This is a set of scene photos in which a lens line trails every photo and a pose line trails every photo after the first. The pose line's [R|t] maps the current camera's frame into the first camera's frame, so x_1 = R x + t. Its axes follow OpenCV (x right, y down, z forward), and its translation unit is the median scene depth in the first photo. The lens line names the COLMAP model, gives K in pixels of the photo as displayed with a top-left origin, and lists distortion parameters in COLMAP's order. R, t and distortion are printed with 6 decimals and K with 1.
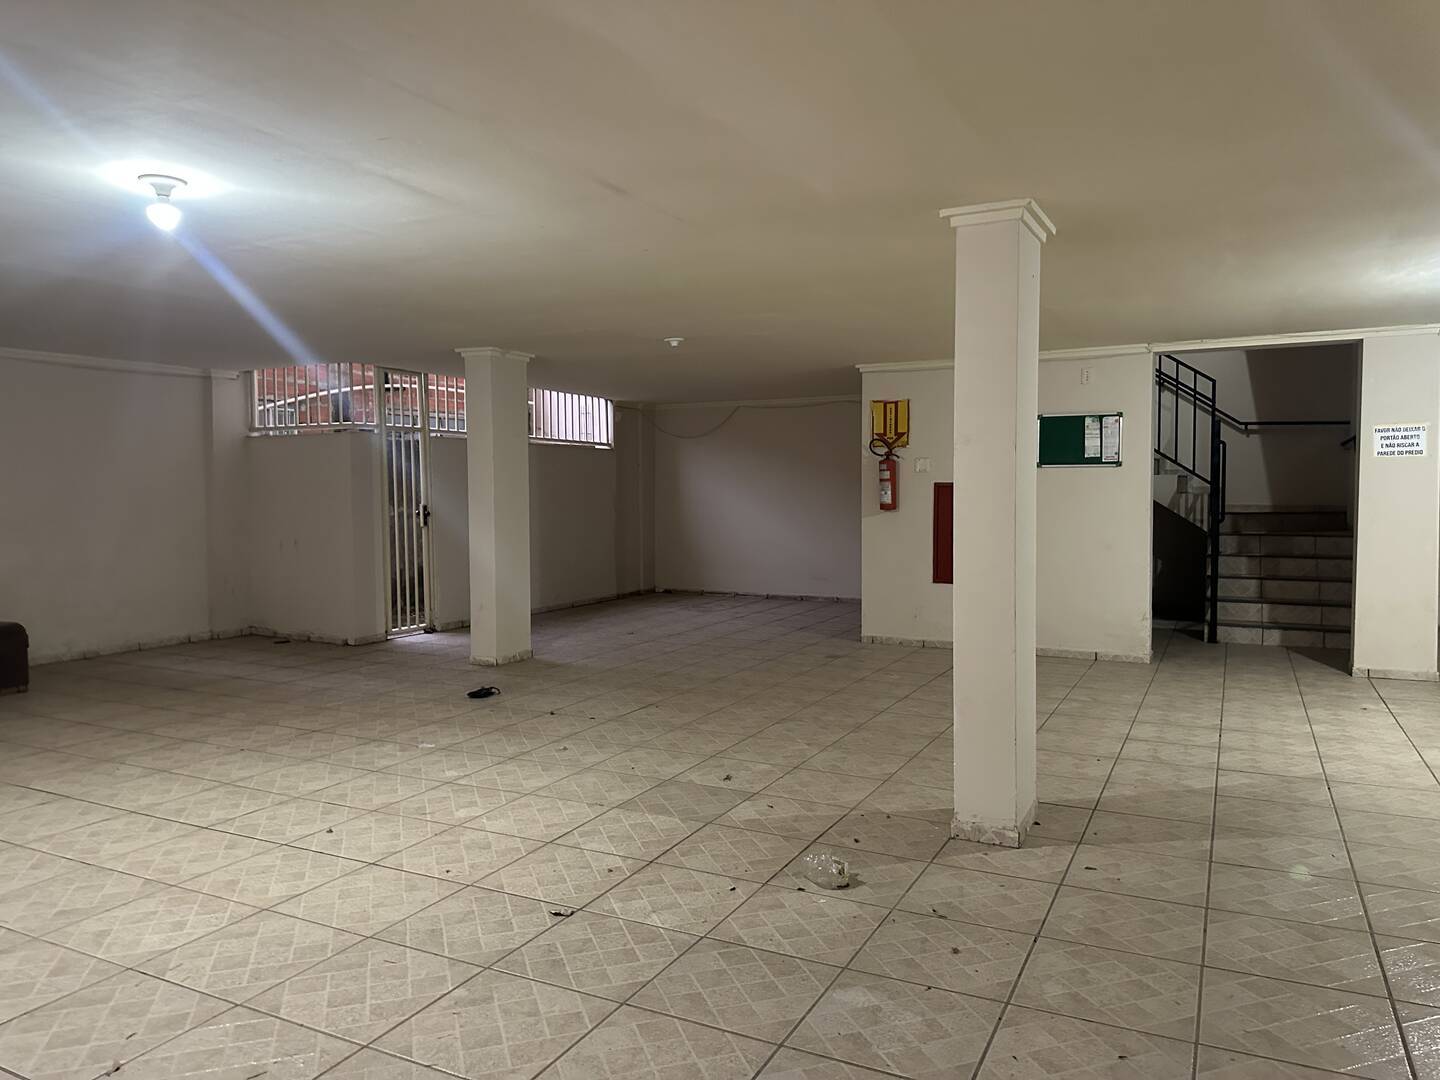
lens RADIAL K [[989.3, 0, 720.0], [0, 989.3, 540.0], [0, 0, 1]] dist [0.022909, -0.009603]
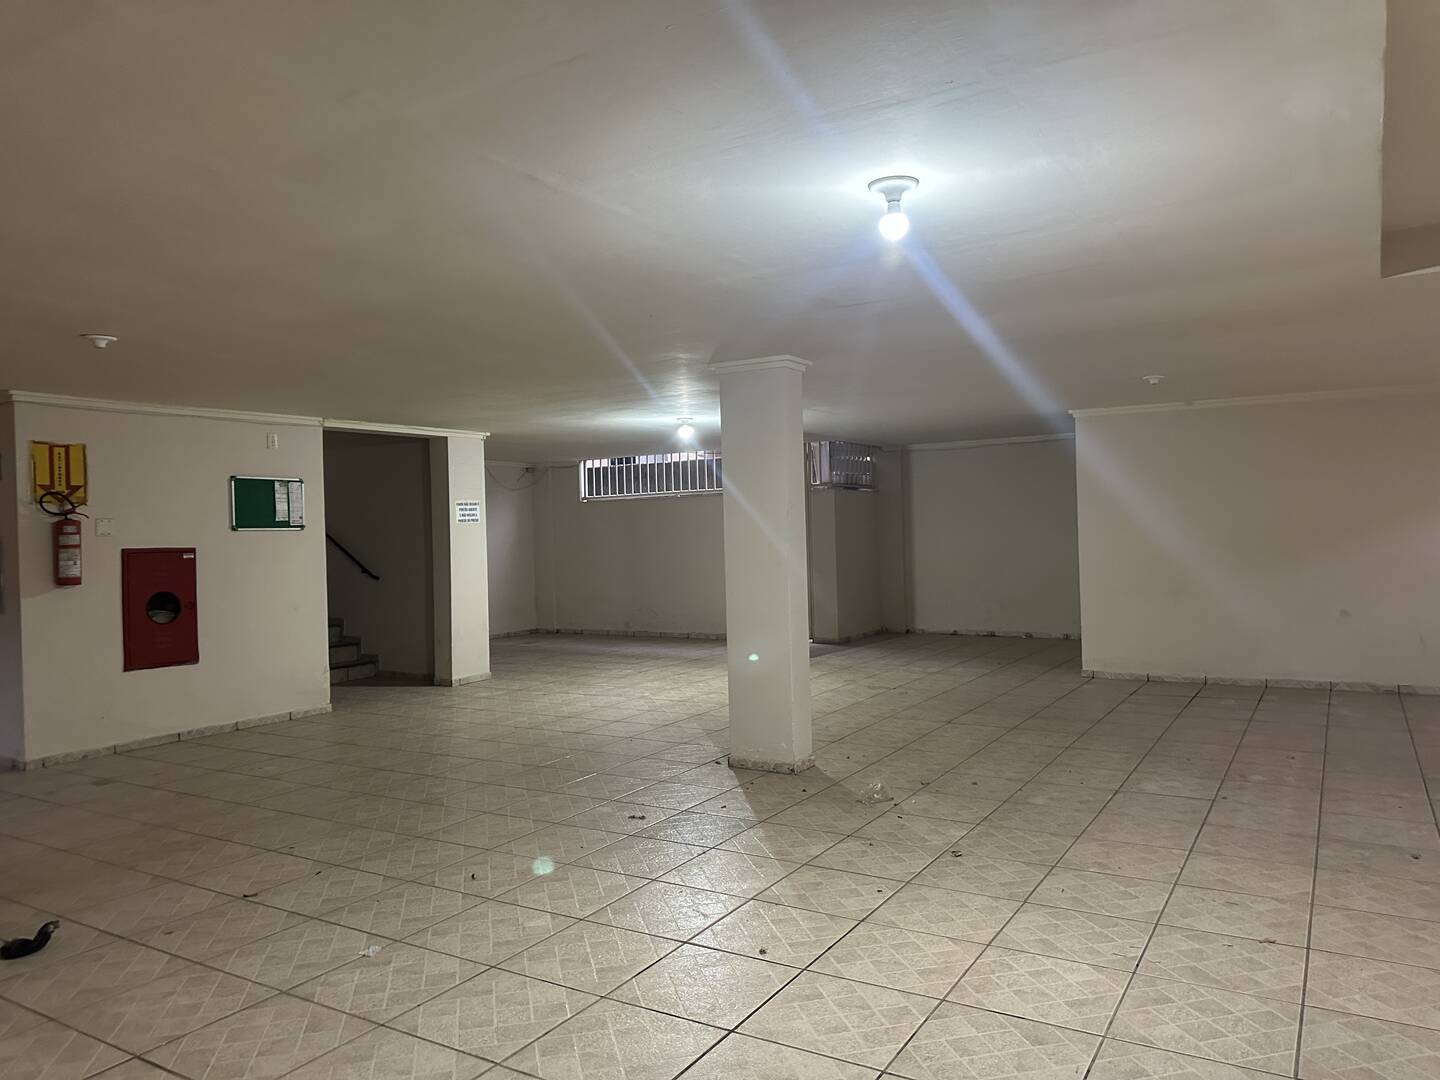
lens RADIAL K [[989.3, 0, 720.0], [0, 989.3, 540.0], [0, 0, 1]] dist [0.022909, -0.009603]
pose [[0.108219, -0.004149, 0.994118, -0.658773], [0.079560, 0.996820, -0.004501, -0.025910], [-0.990938, 0.079579, 0.108205, 0.497810]]
